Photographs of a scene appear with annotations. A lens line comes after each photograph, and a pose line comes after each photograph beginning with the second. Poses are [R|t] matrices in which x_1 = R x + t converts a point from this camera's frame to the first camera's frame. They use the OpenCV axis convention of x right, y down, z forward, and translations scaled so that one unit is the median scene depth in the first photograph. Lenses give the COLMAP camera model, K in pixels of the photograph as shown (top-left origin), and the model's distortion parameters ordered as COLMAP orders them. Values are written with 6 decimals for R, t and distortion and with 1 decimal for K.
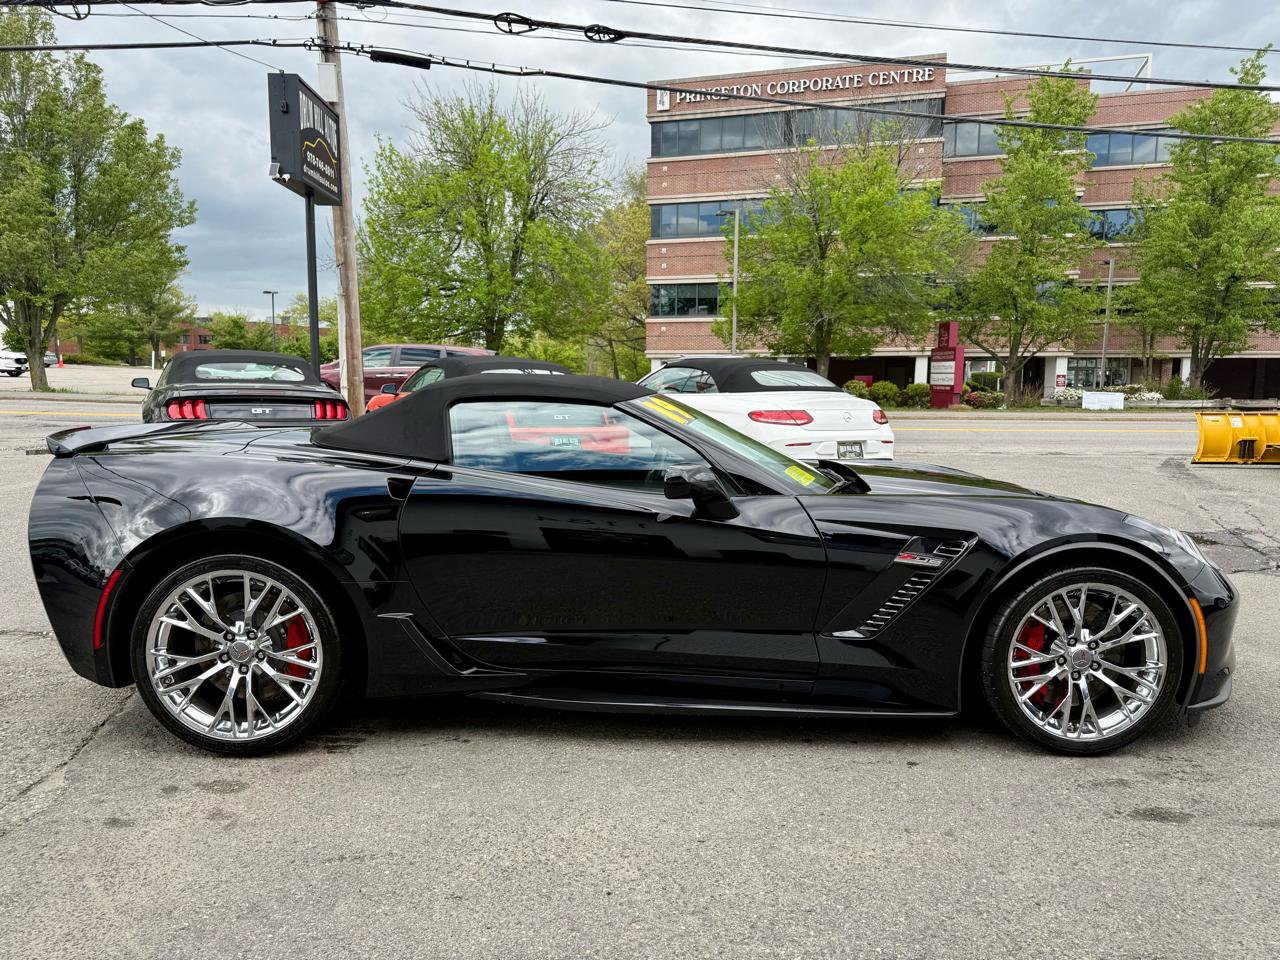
lens RADIAL K [[918.9, 0, 640.2], [0, 918.9, 498.2], [0, 0, 1]] dist [-0.001276, -0.007258]
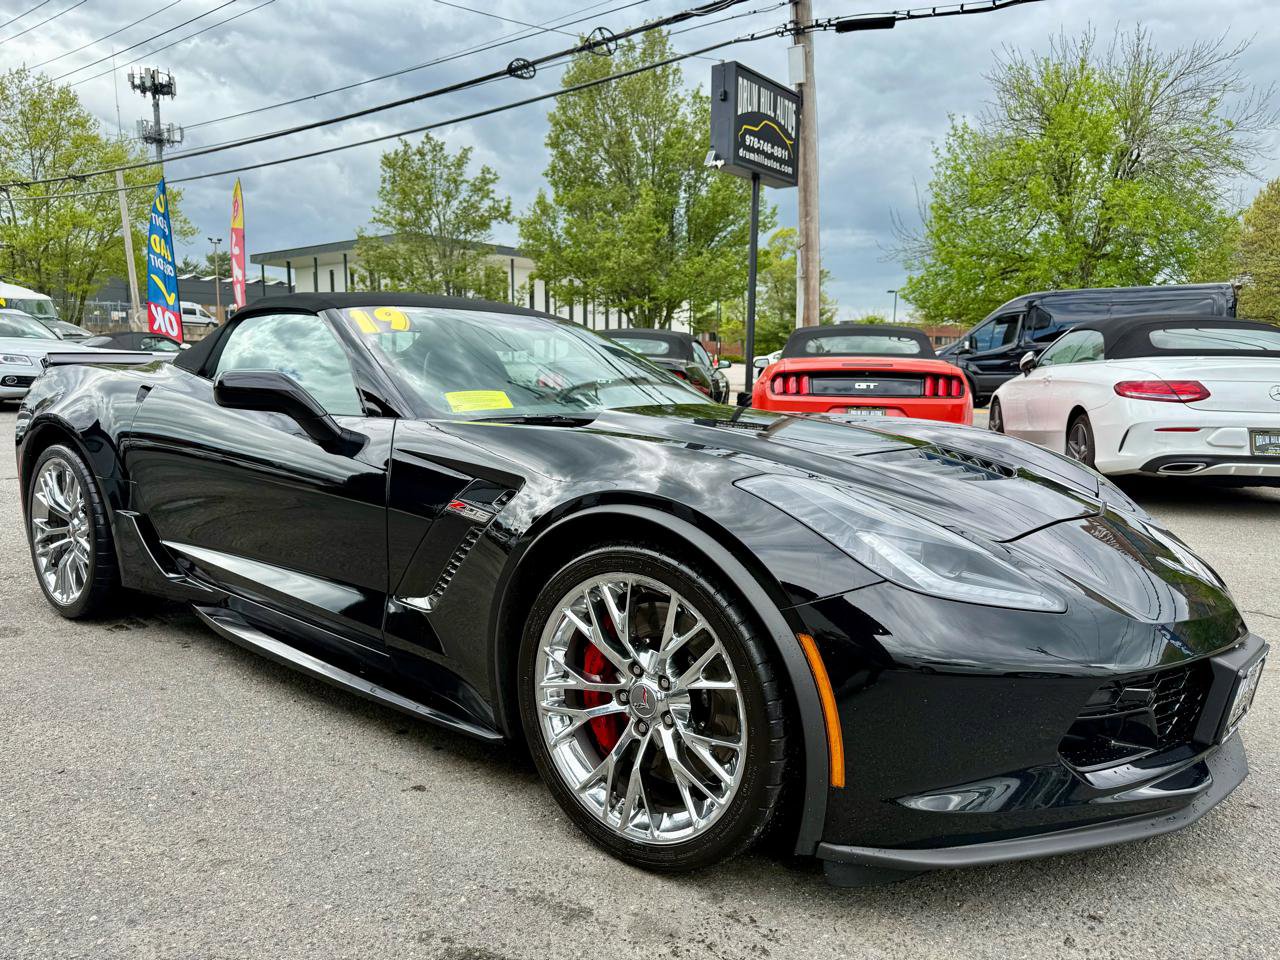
lens RADIAL K [[918.9, 0, 640.2], [0, 918.9, 498.2], [0, 0, 1]] dist [-0.001276, -0.007258]
pose [[0.767086, 0.083647, -0.636068, 0.222574], [-0.085749, 0.995936, 0.027561, 0.007371], [0.635788, 0.033400, 0.771140, 0.140859]]
